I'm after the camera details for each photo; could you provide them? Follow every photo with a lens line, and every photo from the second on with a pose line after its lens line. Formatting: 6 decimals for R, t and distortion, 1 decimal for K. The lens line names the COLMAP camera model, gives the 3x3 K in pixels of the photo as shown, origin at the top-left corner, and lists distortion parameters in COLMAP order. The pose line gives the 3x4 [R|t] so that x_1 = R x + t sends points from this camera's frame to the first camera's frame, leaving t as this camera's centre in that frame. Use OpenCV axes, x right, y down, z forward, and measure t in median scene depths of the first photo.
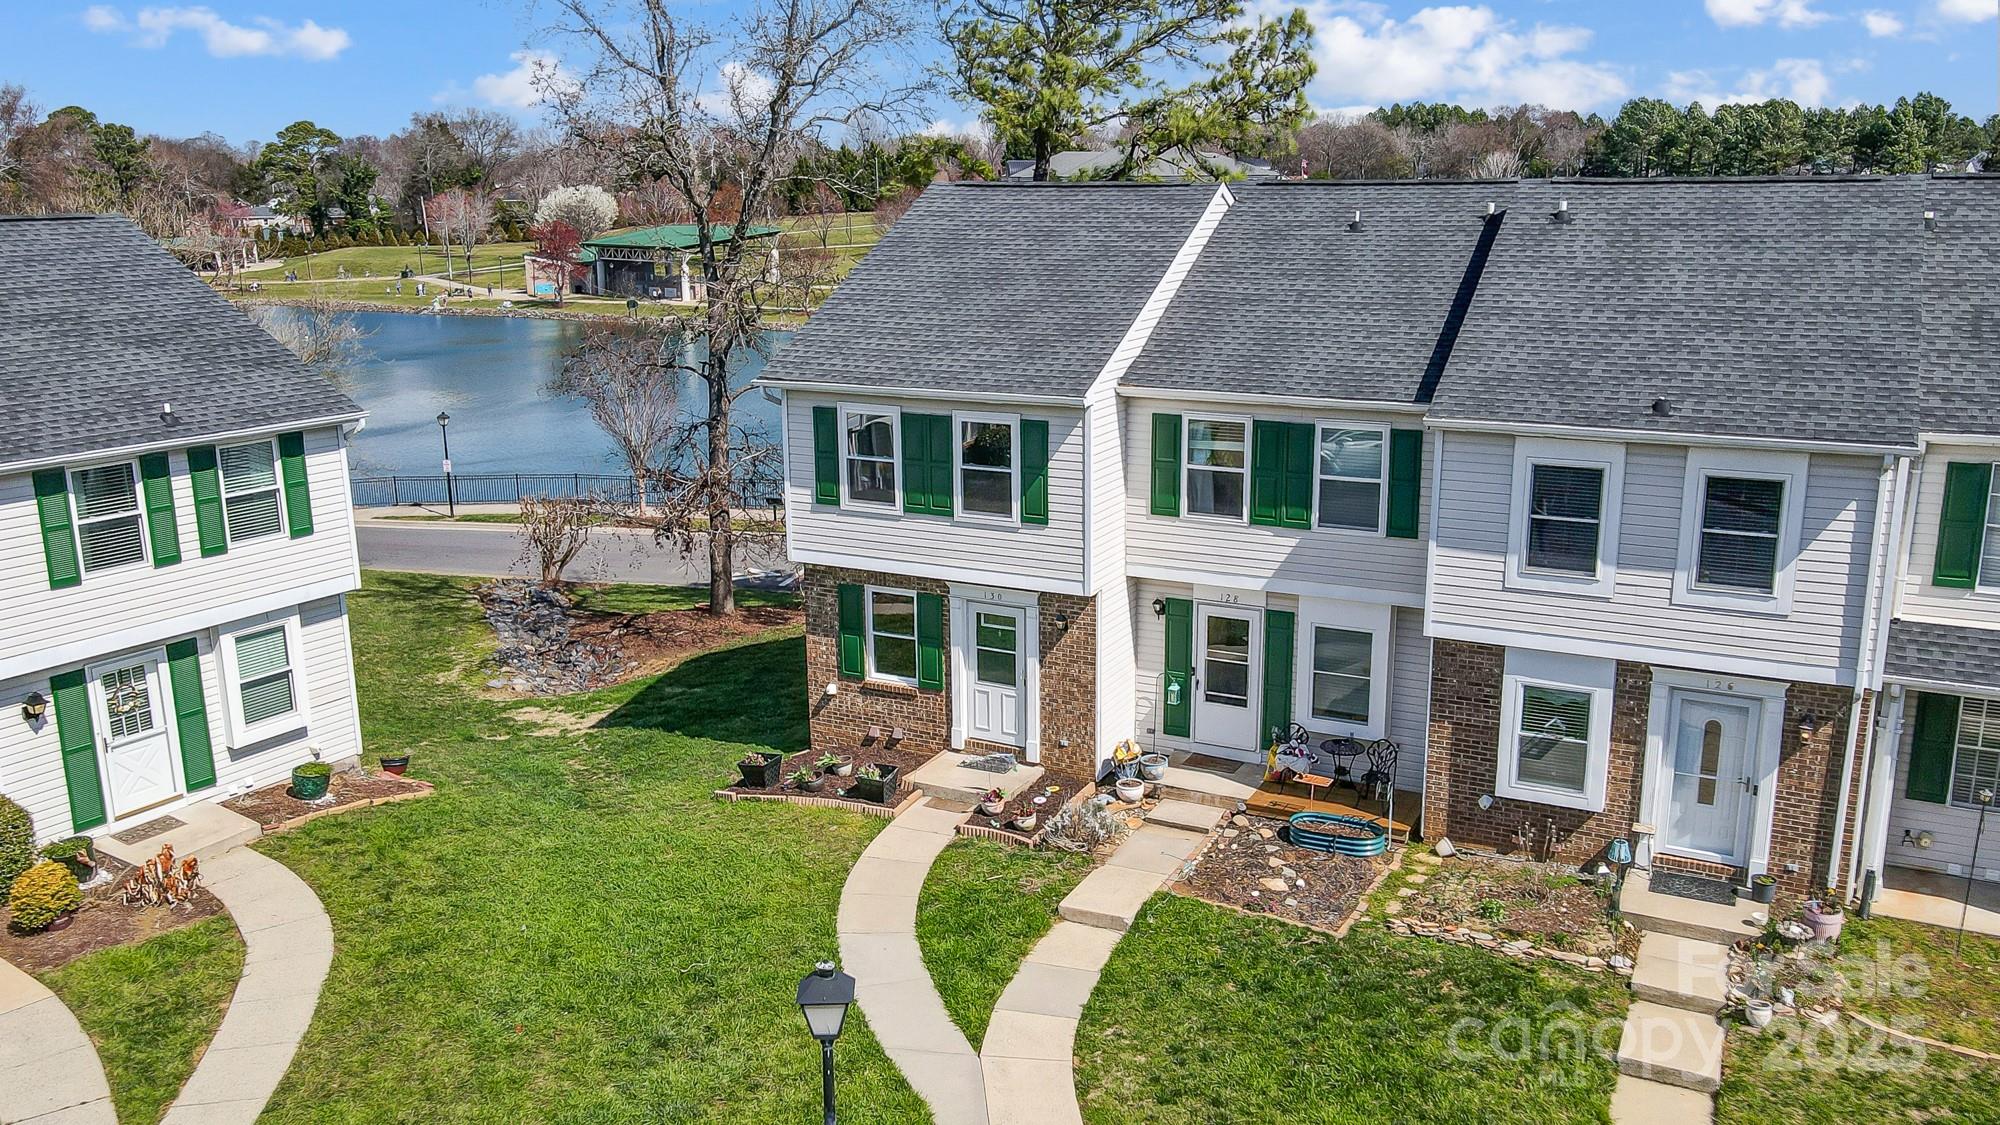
lens RADIAL K [[1562.1, 0, 1000.0], [0, 1562.1, 562.5], [0, 0, 1]] dist [-0.003937, 0.036659]
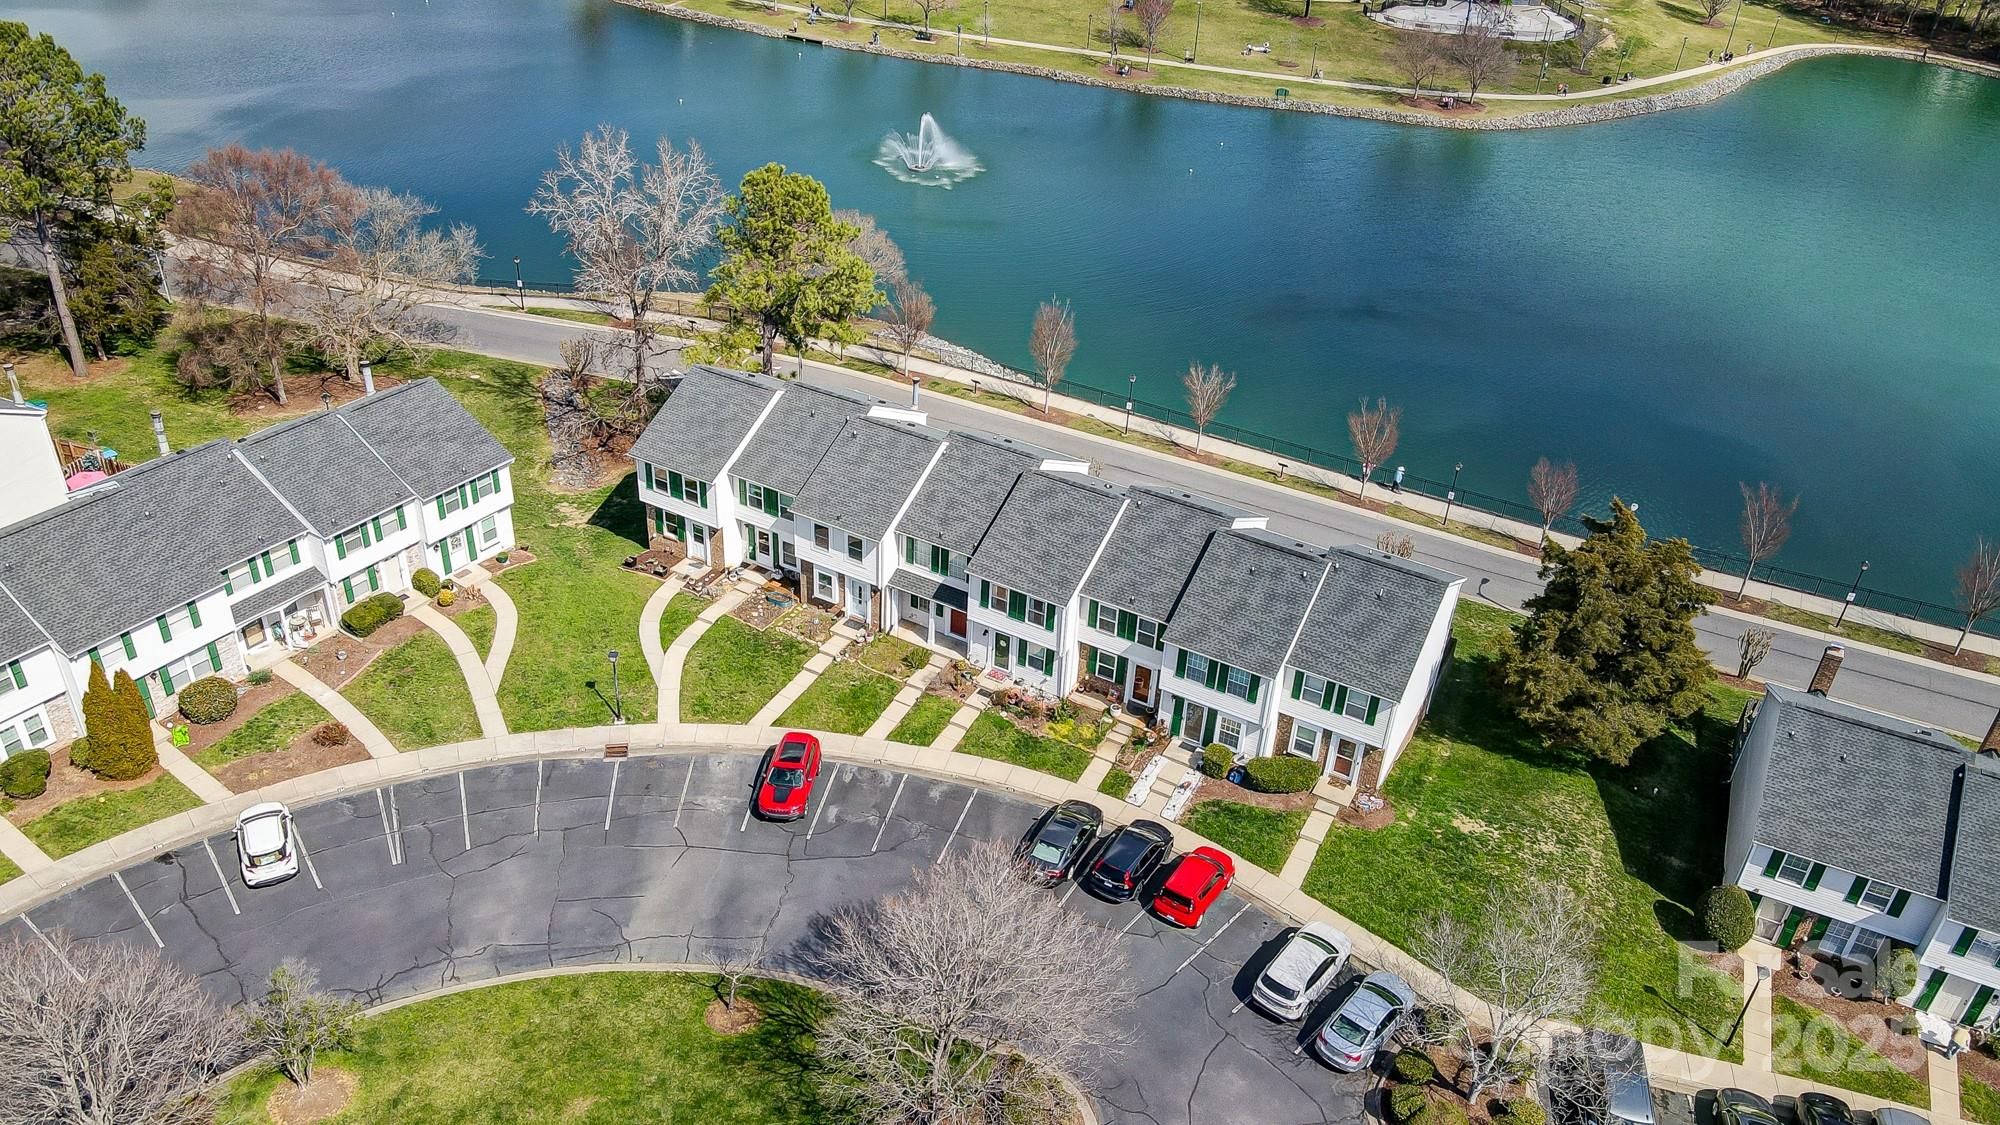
lens RADIAL K [[1562.1, 0, 1000.0], [0, 1562.1, 562.5], [0, 0, 1]] dist [-0.003937, 0.036659]
pose [[0.997218, 0.072588, -0.016944, 0.754059], [-0.062859, 0.941108, 0.332211, -1.116157], [0.040061, -0.330221, 0.943053, -2.331678]]
